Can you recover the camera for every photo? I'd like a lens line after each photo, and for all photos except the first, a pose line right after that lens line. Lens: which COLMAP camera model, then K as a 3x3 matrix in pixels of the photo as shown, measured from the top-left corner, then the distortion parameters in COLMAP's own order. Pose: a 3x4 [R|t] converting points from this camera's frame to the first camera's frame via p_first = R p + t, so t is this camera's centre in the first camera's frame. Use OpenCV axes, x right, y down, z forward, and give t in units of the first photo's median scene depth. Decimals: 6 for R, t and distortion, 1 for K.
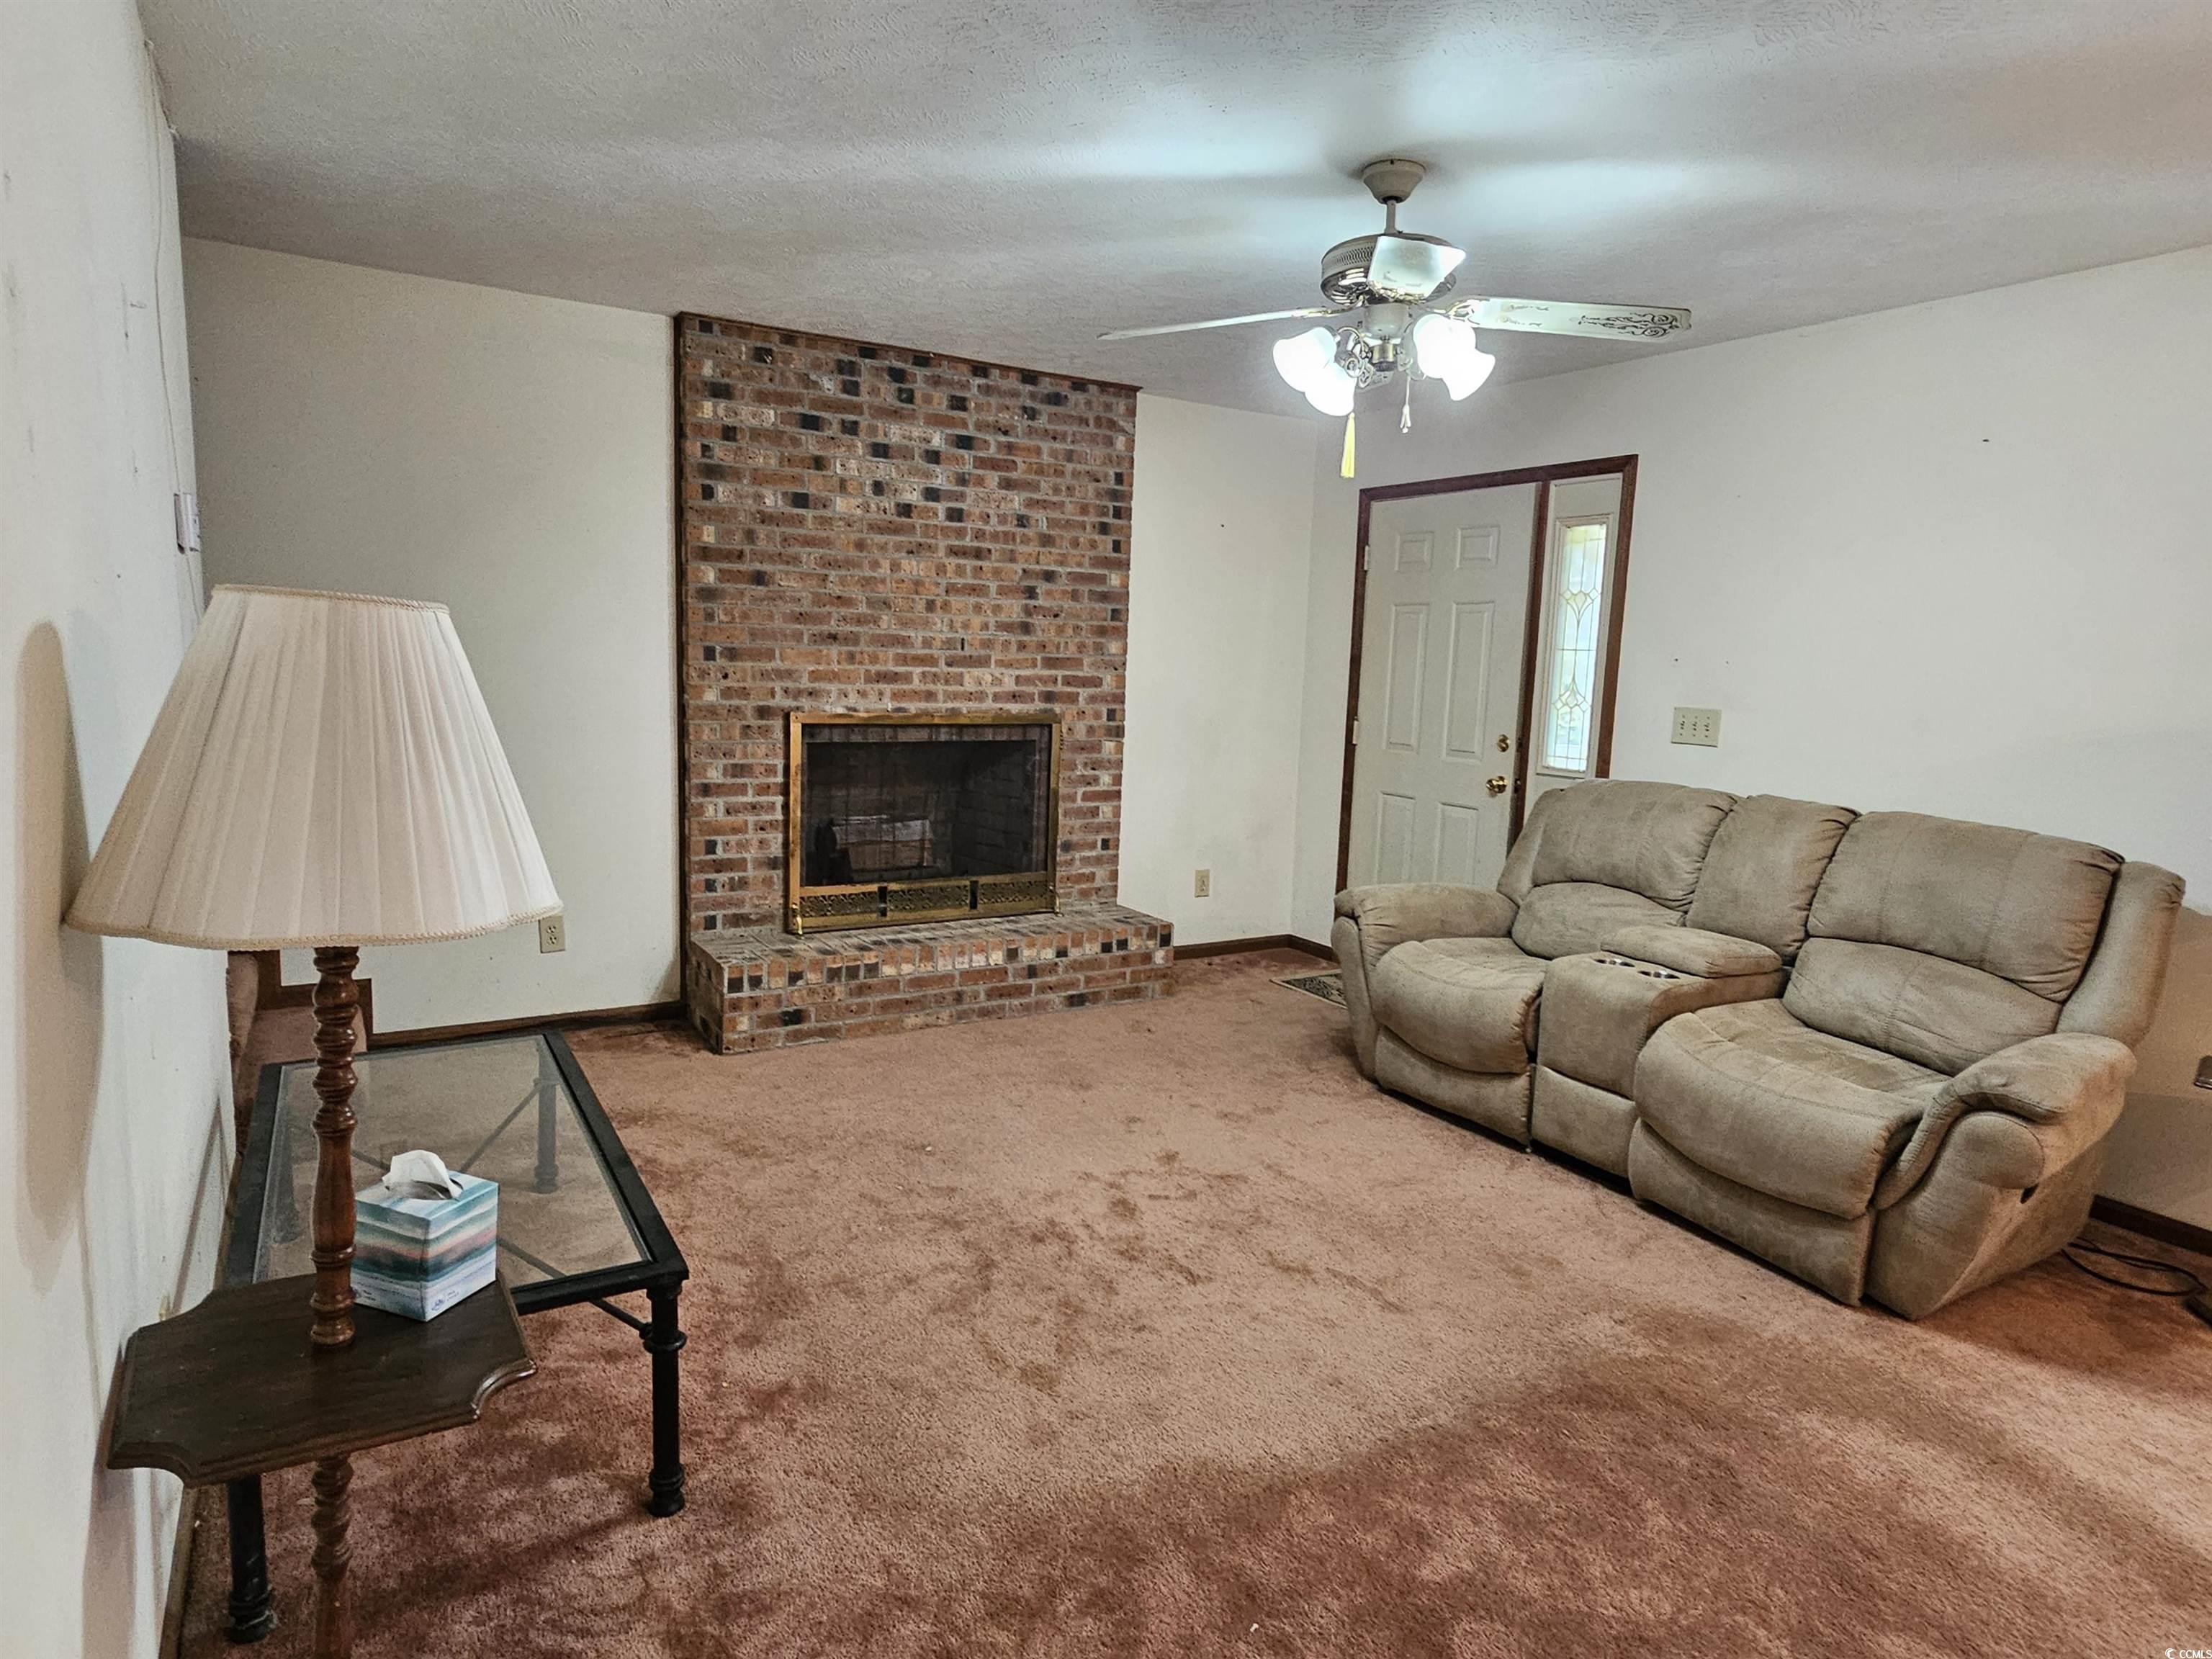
lens RADIAL K [[1277.7, 0, 1106.0], [0, 1277.7, 829.5], [0, 0, 1]] dist [-0.005506, -0.000747]
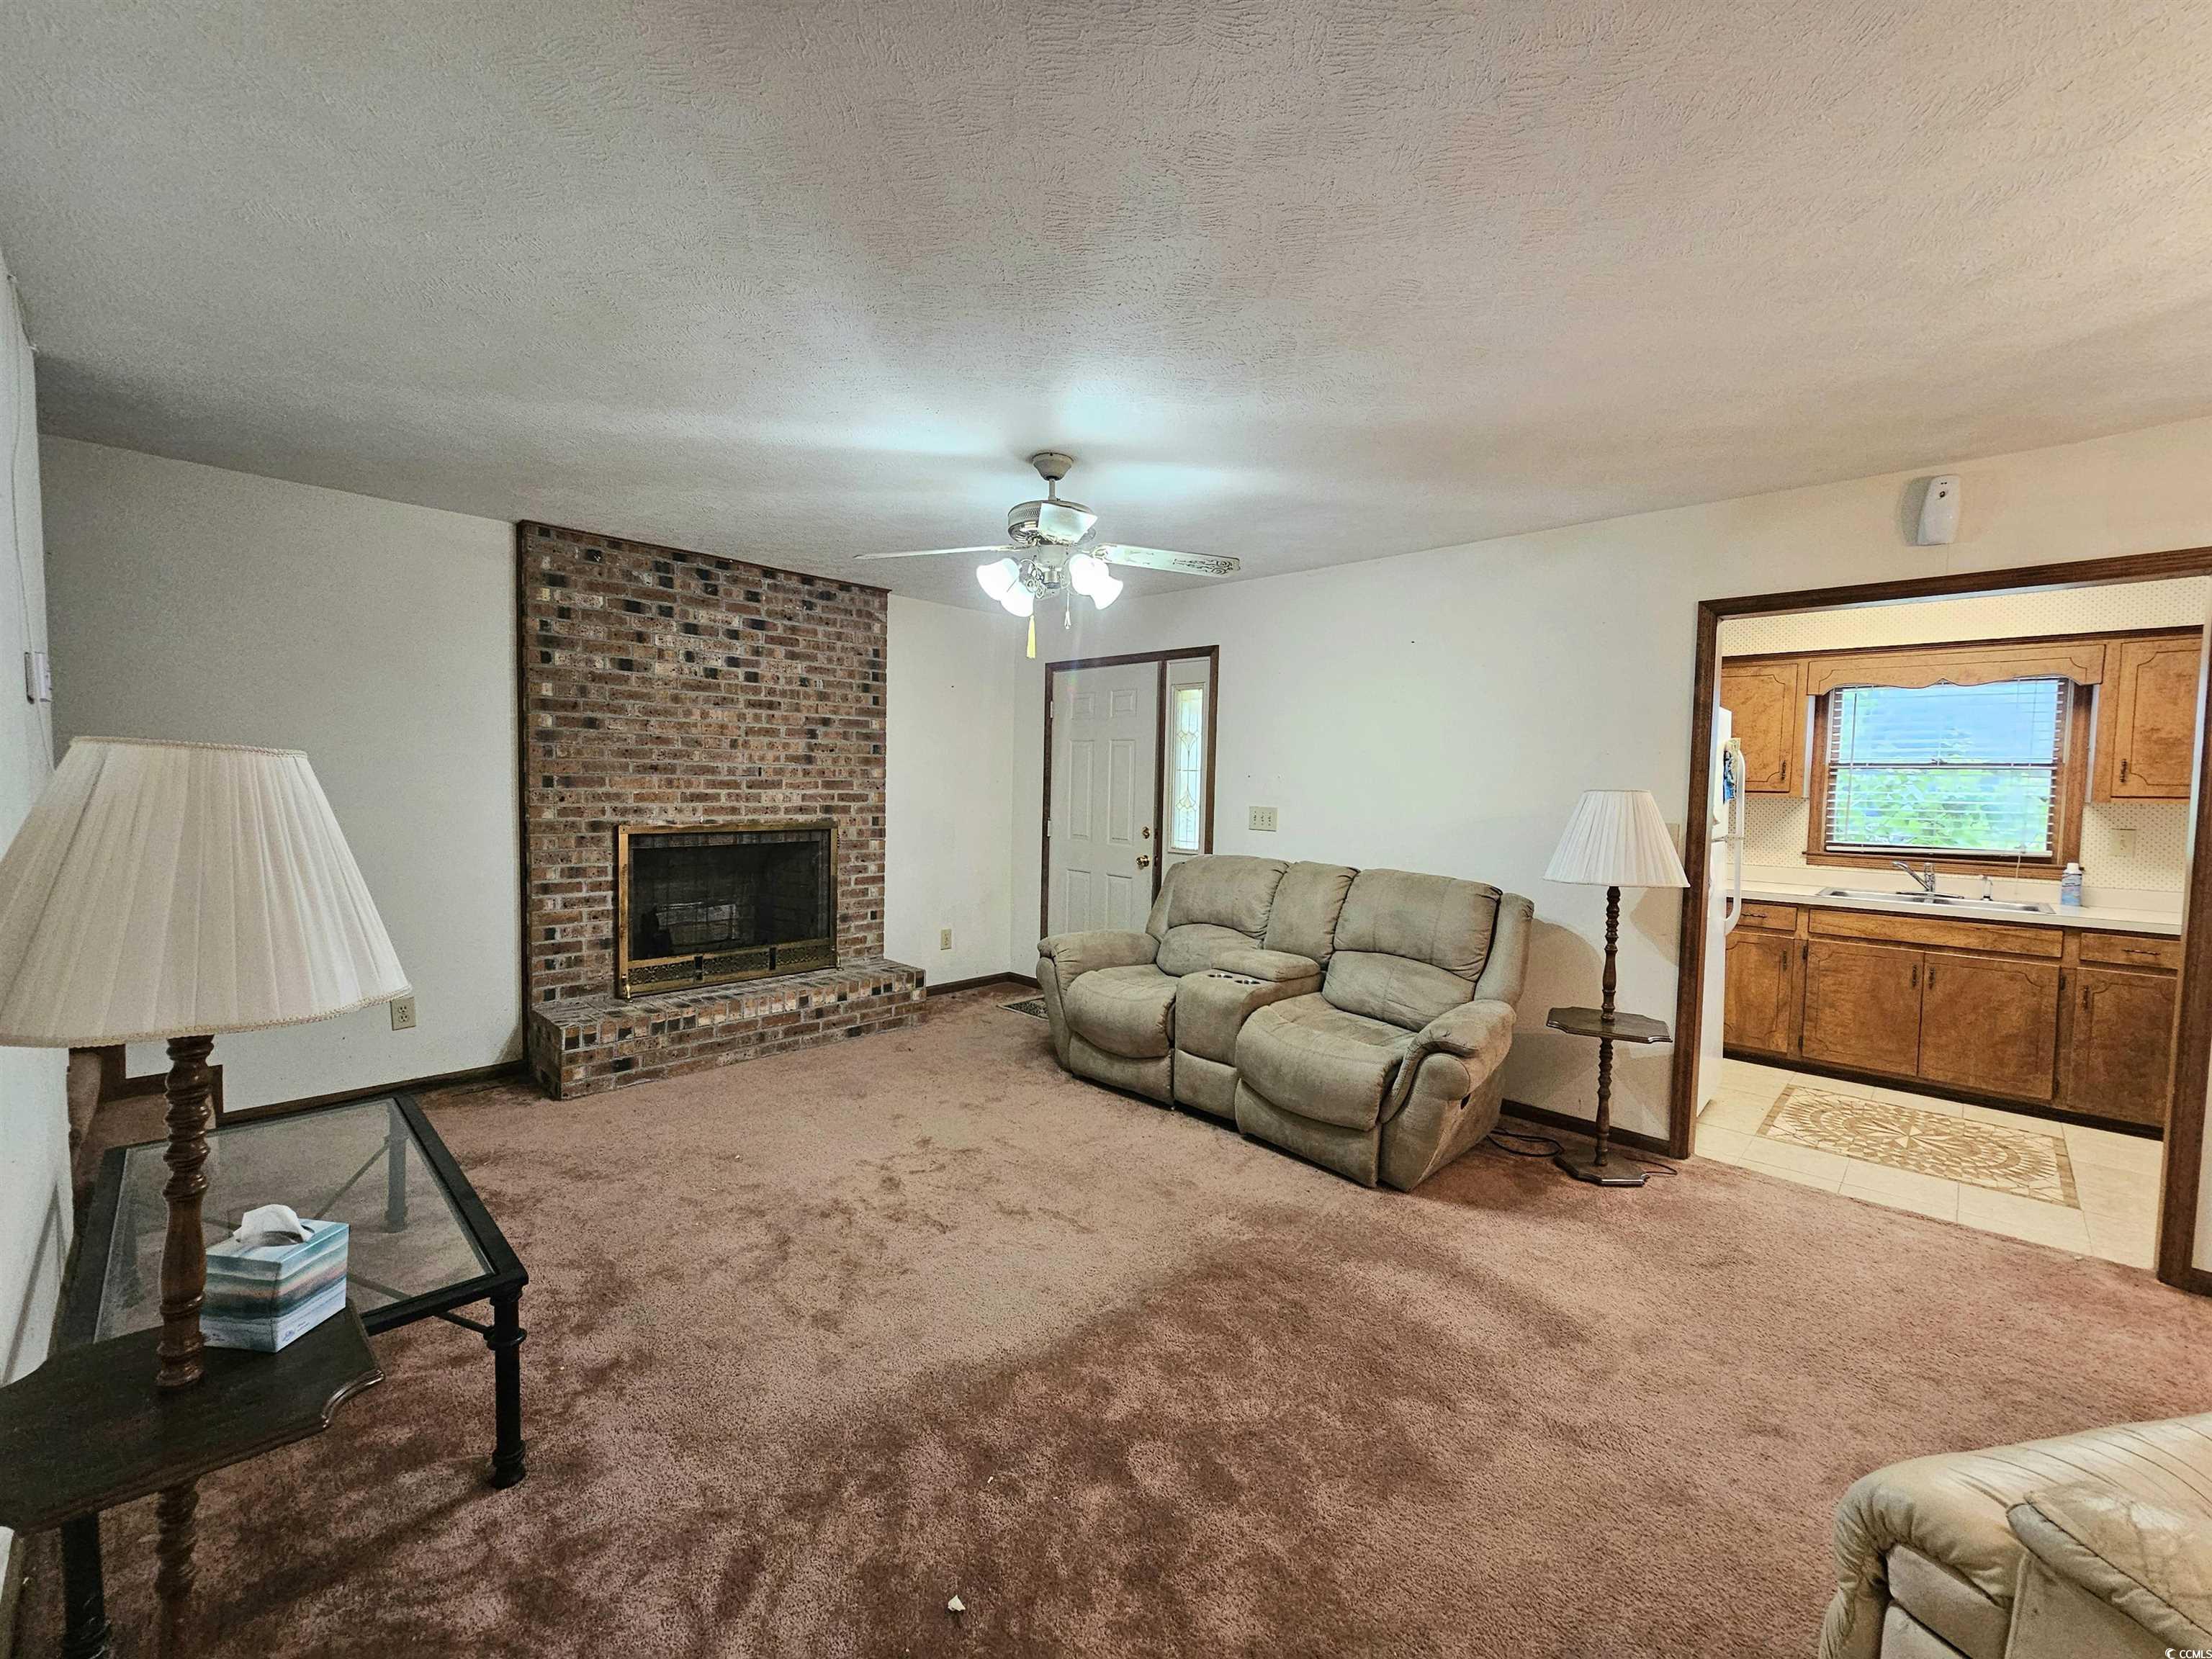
lens RADIAL K [[899.5, 0, 1106.0], [0, 899.5, 829.5], [0, 0, 1]] dist [-0.000161, -0.002182]
pose [[0.967361, -0.028832, 0.251758, 0.006004], [0.048052, 0.996352, -0.070531, -0.000214], [-0.248806, 0.080326, 0.965217, -0.012894]]
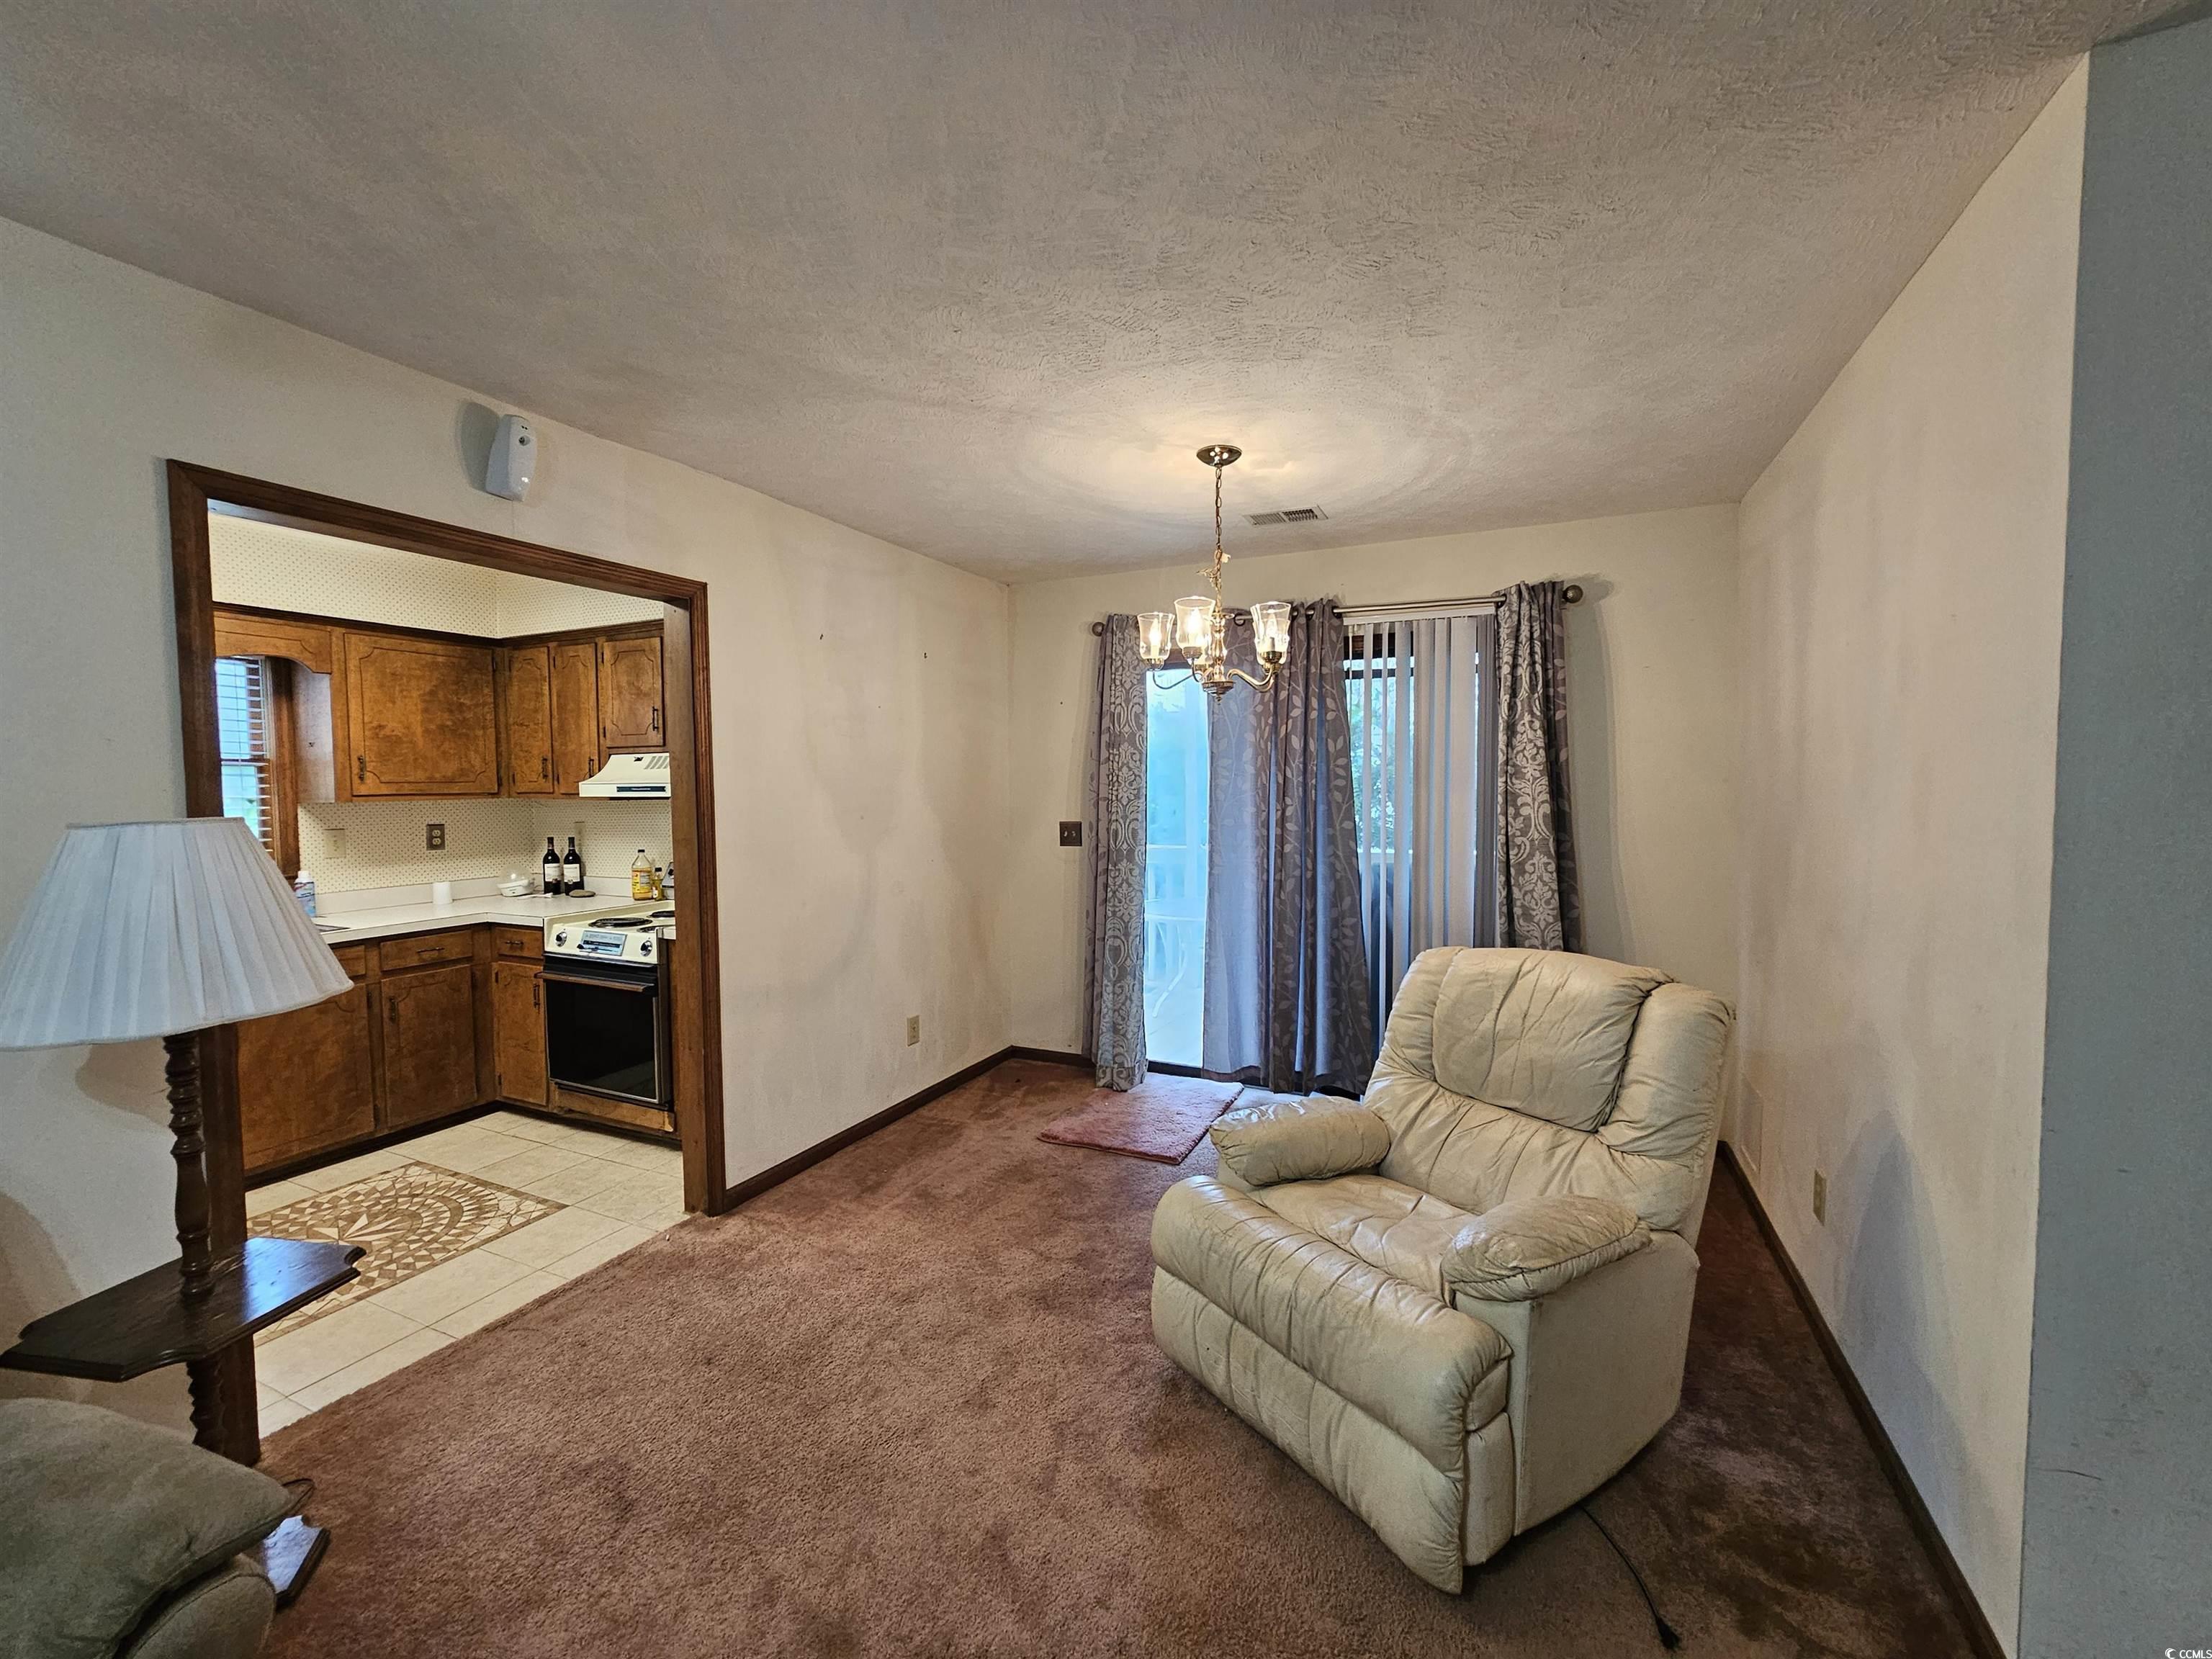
lens RADIAL K [[899.5, 0, 1106.0], [0, 899.5, 829.5], [0, 0, 1]] dist [-0.000161, -0.002182]
pose [[-0.559396, -0.073861, 0.825603, 0.366093], [0.099276, 0.982883, 0.155197, -0.281135], [-0.822934, 0.168779, -0.542488, 1.771187]]
